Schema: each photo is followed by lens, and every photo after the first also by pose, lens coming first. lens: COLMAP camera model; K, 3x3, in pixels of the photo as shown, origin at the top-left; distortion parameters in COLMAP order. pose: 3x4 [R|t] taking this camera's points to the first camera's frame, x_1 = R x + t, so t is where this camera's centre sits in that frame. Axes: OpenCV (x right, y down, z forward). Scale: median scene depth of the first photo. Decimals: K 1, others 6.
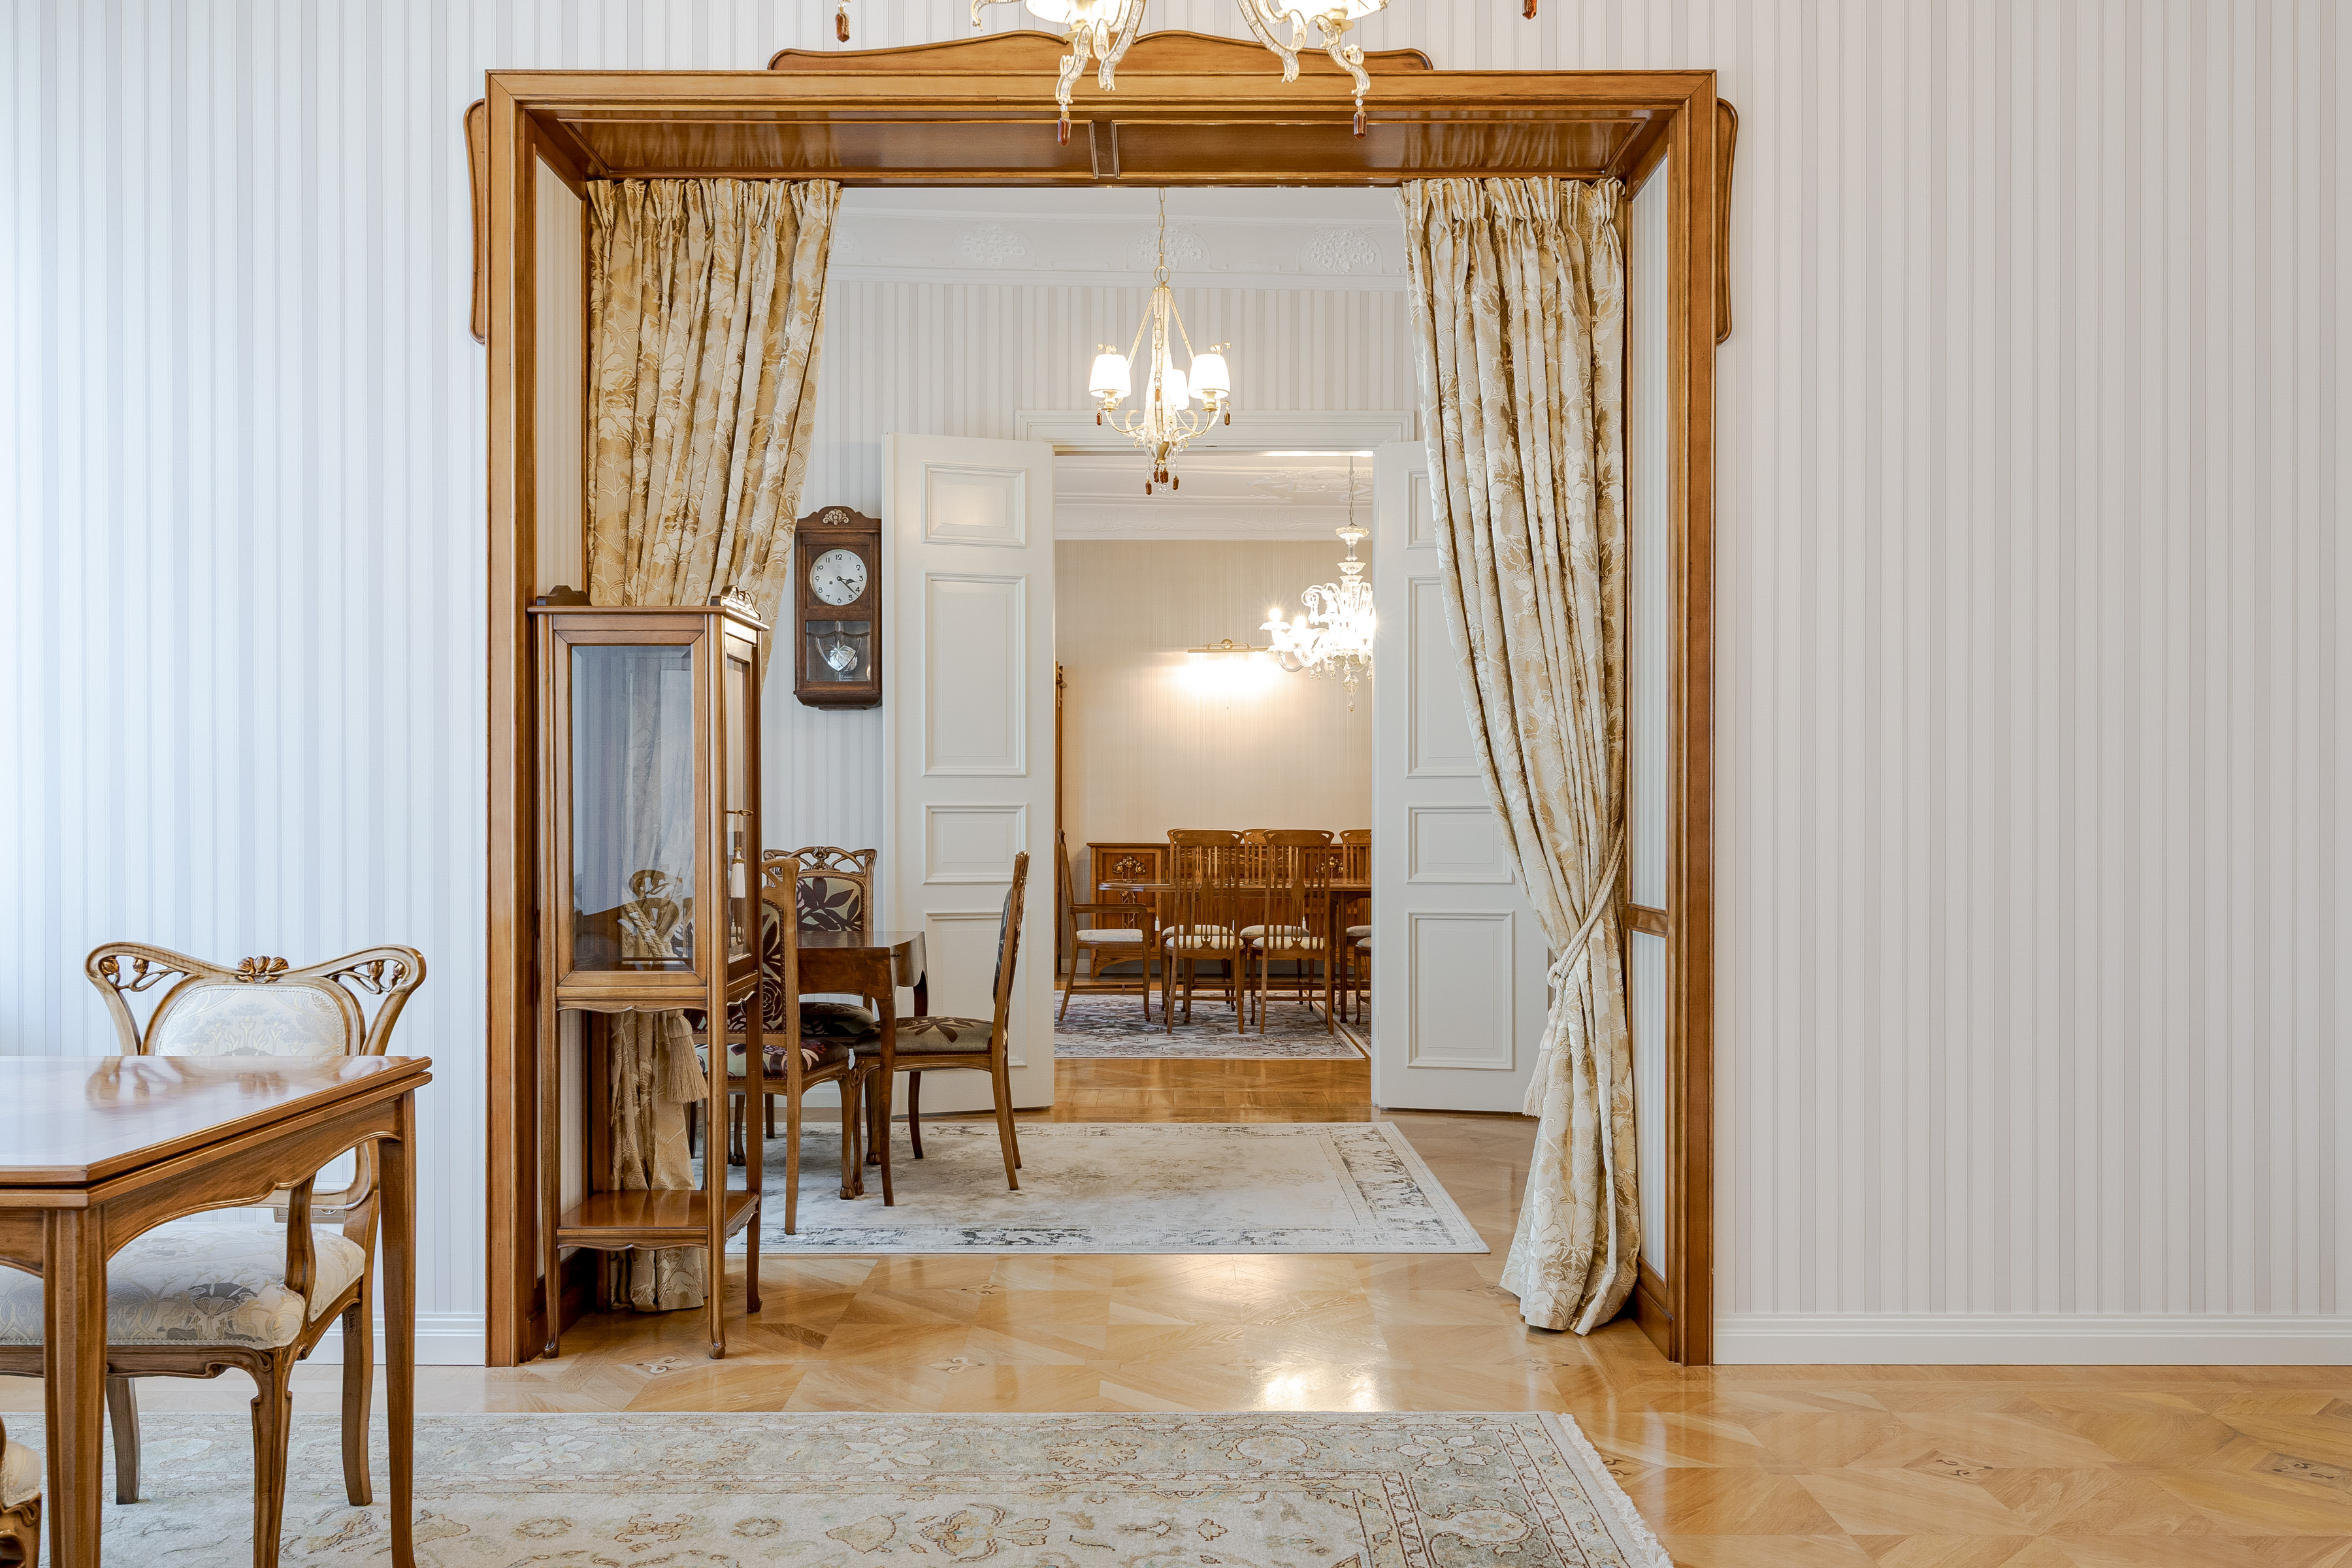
lens RADIAL K [[1705.5, 0, 1176.9], [0, 1705.5, 822.4], [0, 0, 1]] dist [-0.033530, -0.000183]
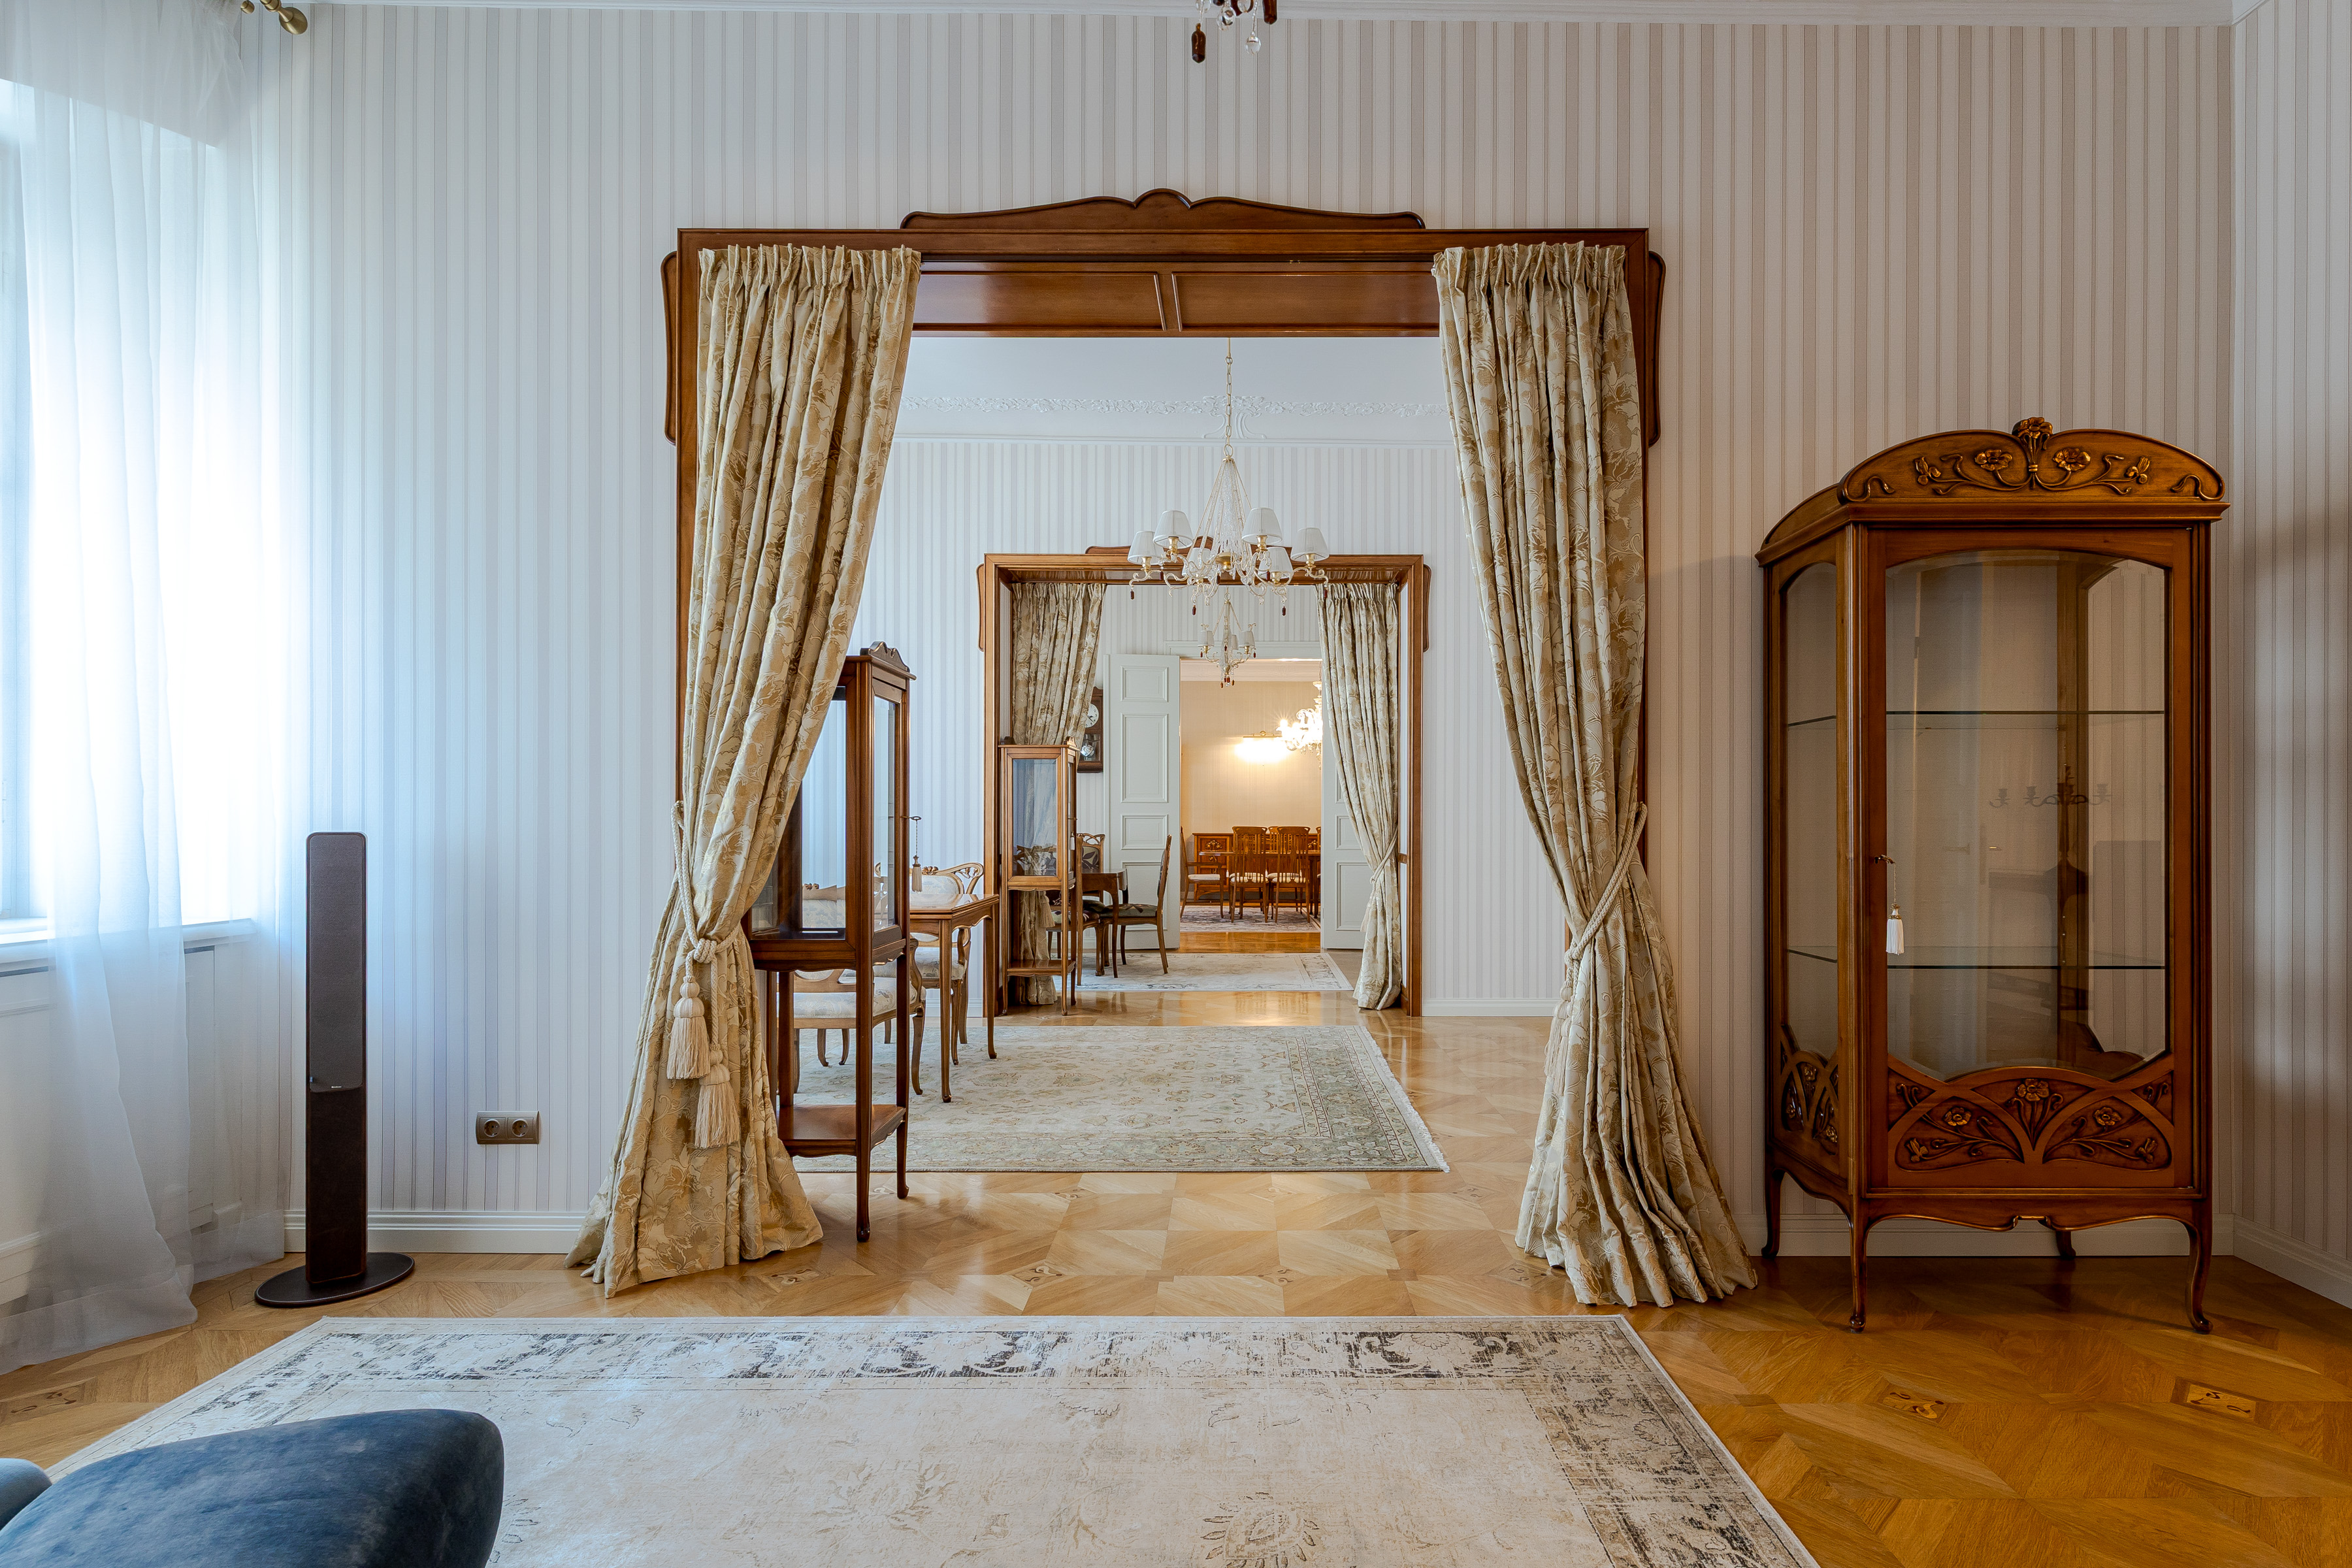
lens RADIAL K [[1049.8, 0, 1243.6], [0, 1049.8, 825.8], [0, 0, 1]] dist [0.001585, 0.000021]
pose [[0.999999, 0.001338, 0.000633, 0.018525], [-0.001339, 0.999997, 0.002187, 0.001292], [-0.000630, -0.002187, 0.999997, -0.655111]]
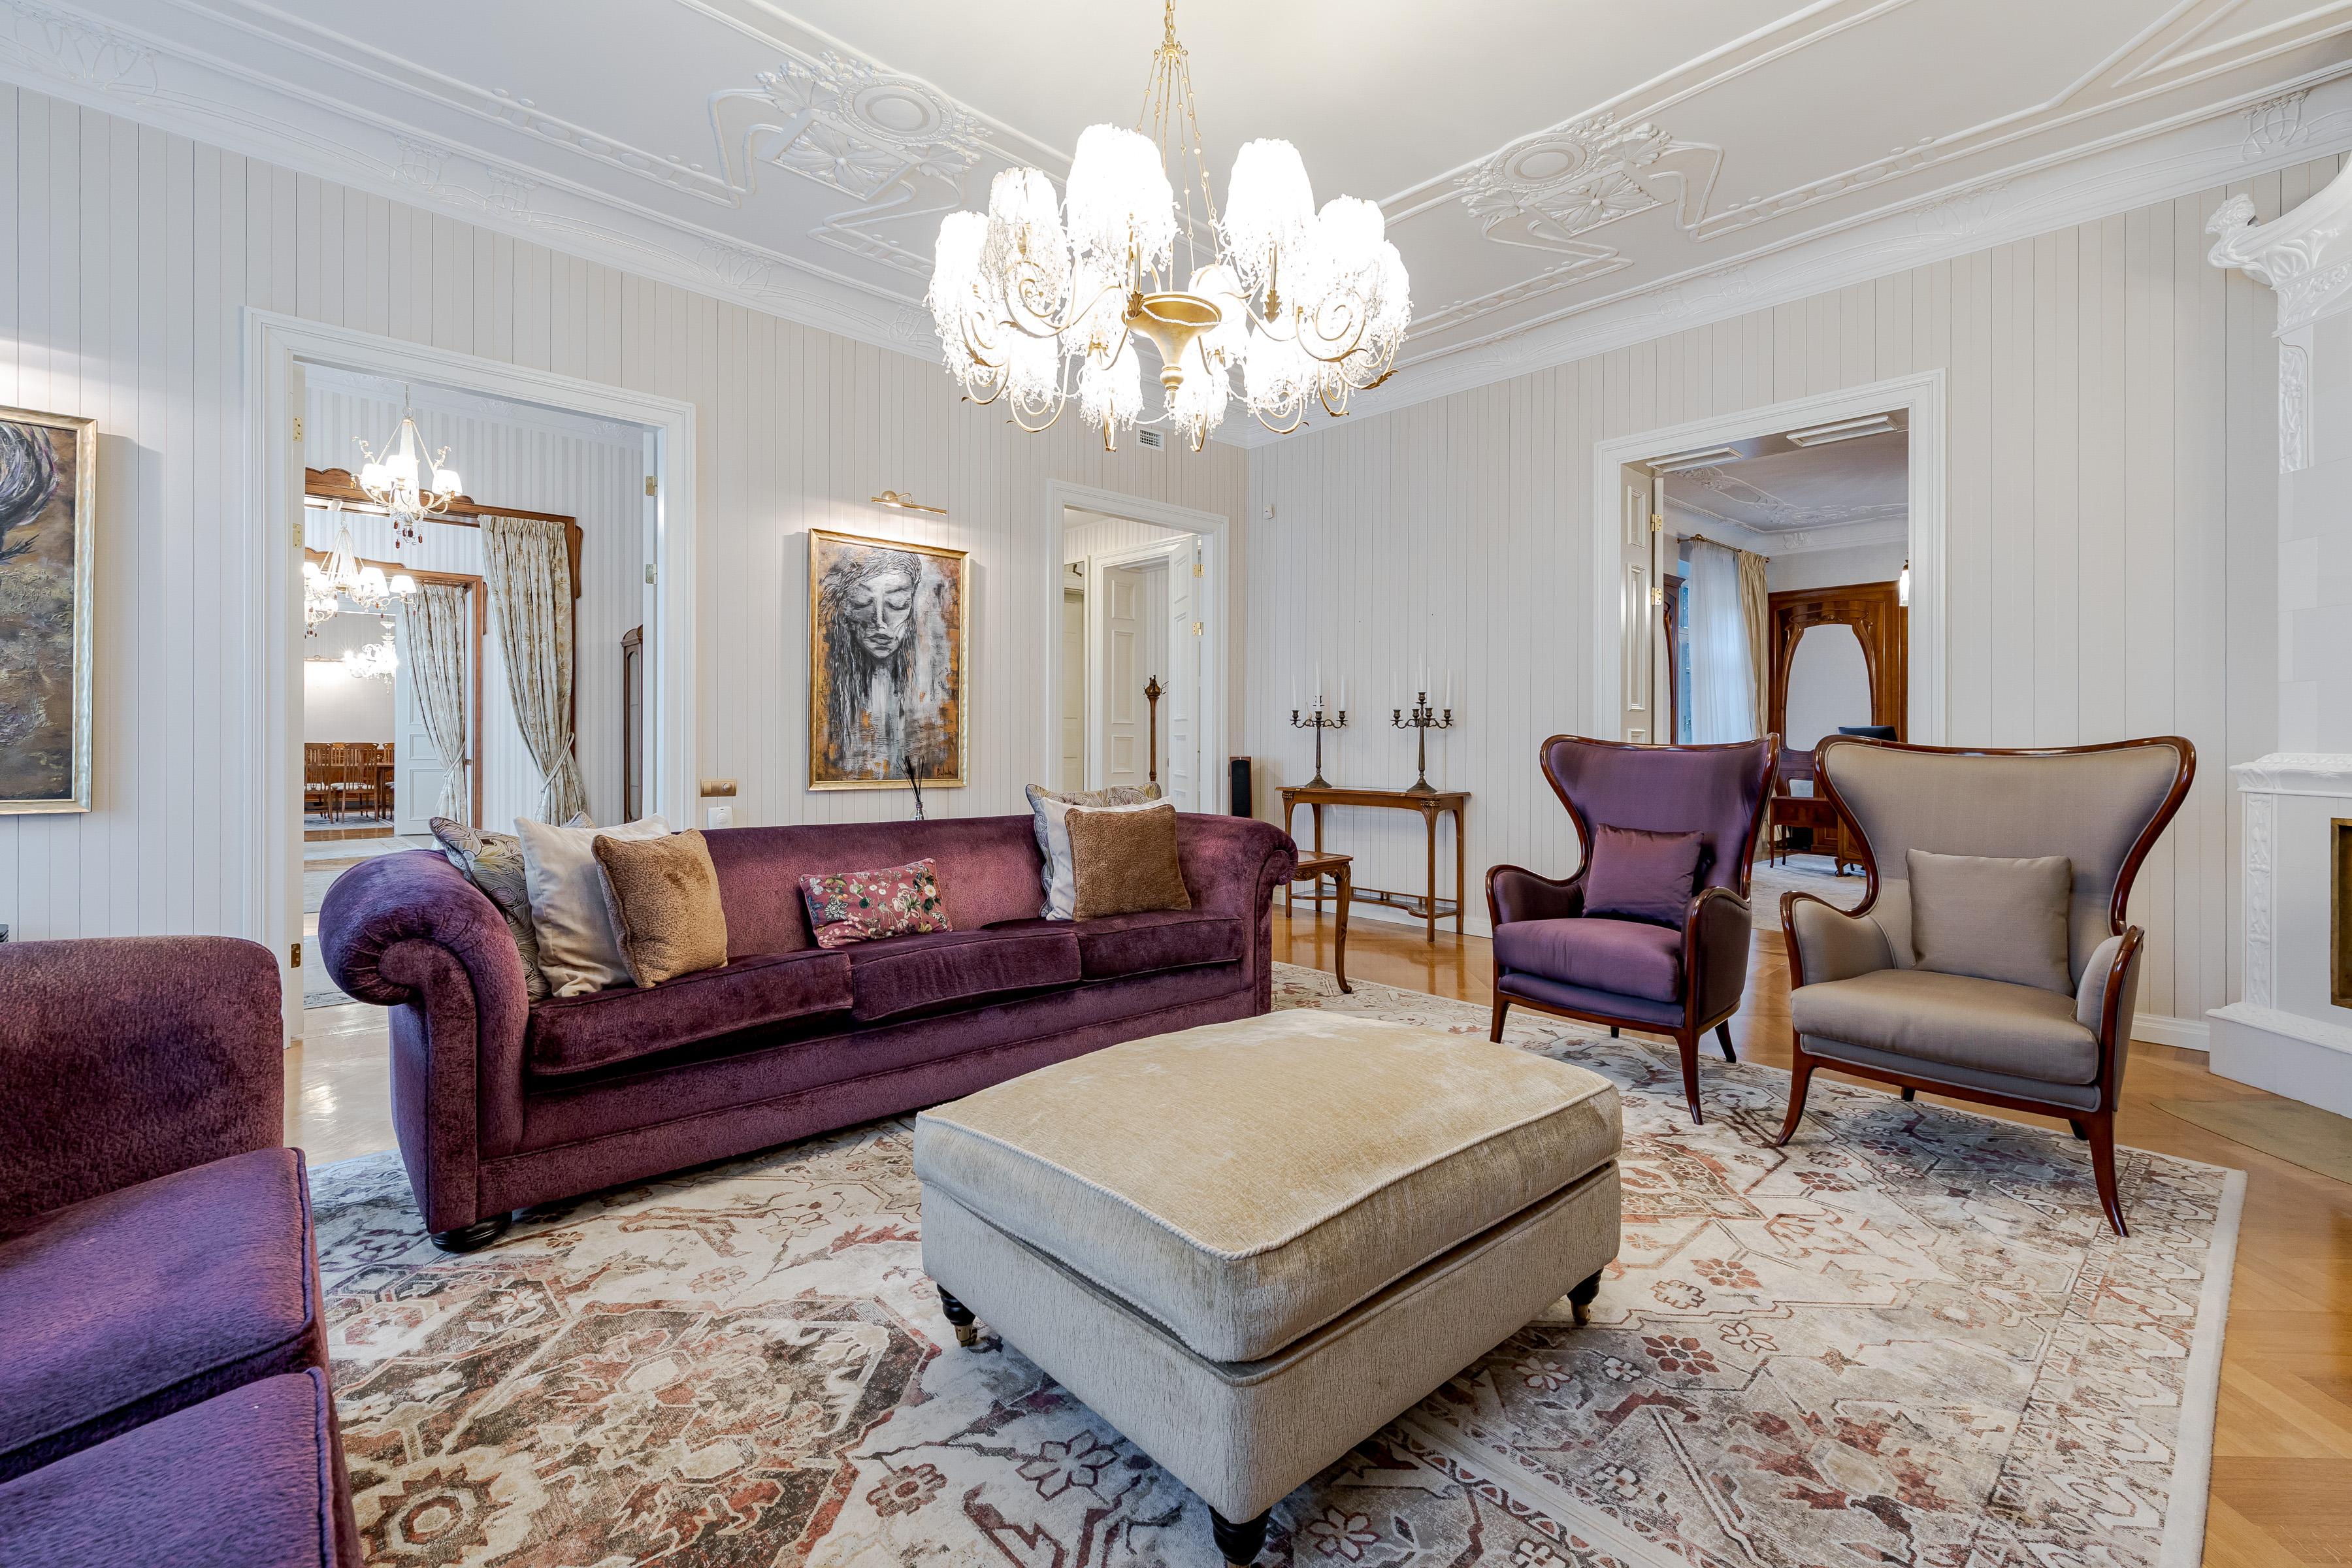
lens RADIAL K [[1036.6, 0, 1185.5], [0, 1036.6, 740.4], [0, 0, 1]] dist [0.003140, -0.000167]
pose [[0.732524, -0.000038, 0.680742, -0.177969], [0.000280, 1.000000, -0.000244, 0.002141], [-0.680742, 0.000369, 0.732524, -2.083295]]
